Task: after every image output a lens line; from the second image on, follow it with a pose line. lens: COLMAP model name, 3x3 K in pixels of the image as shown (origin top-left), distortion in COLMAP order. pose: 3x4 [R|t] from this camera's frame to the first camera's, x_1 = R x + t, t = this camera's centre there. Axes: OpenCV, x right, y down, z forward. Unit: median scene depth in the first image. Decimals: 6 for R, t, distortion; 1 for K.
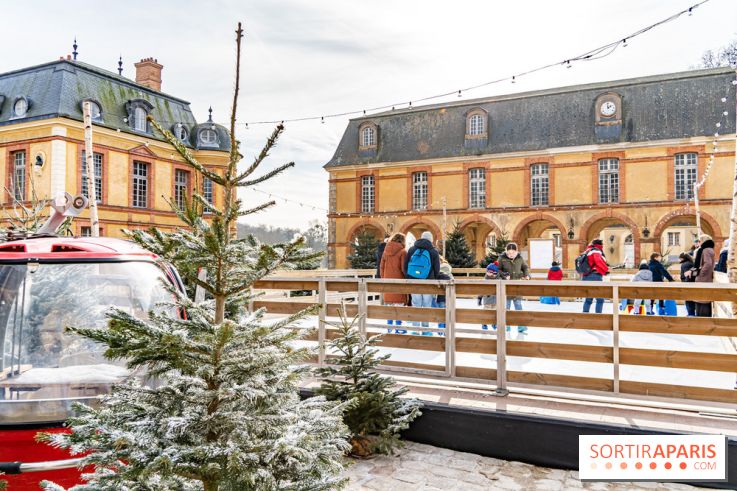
lens RADIAL K [[574.6, 0, 366.7], [0, 574.6, 251.5], [0, 0, 1]] dist [-0.005062, -0.004258]
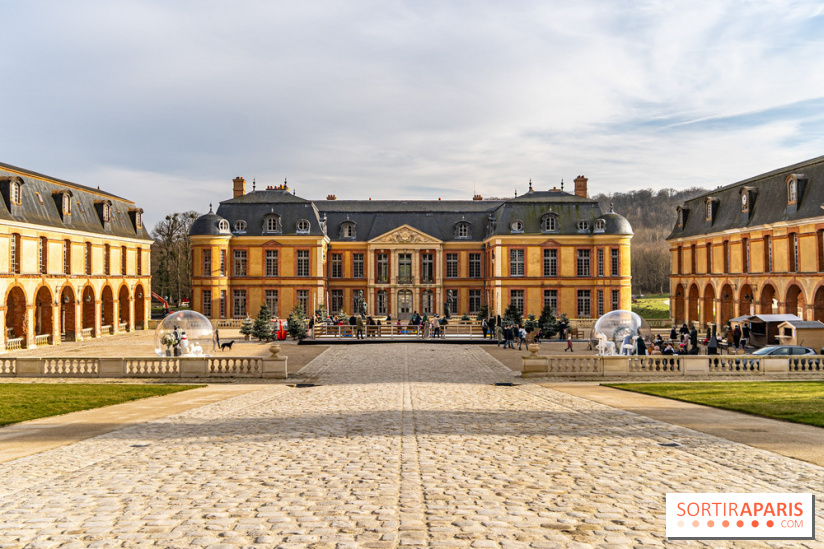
lens RADIAL K [[767.1, 0, 412.0], [0, 767.1, 274.5], [0, 0, 1]] dist [-0.005752, -0.001840]
pose [[0.448928, -0.011728, -0.893491, 1.418853], [0.015363, 0.999867, -0.005405, -0.074340], [0.893436, -0.011301, 0.449049, -0.376333]]
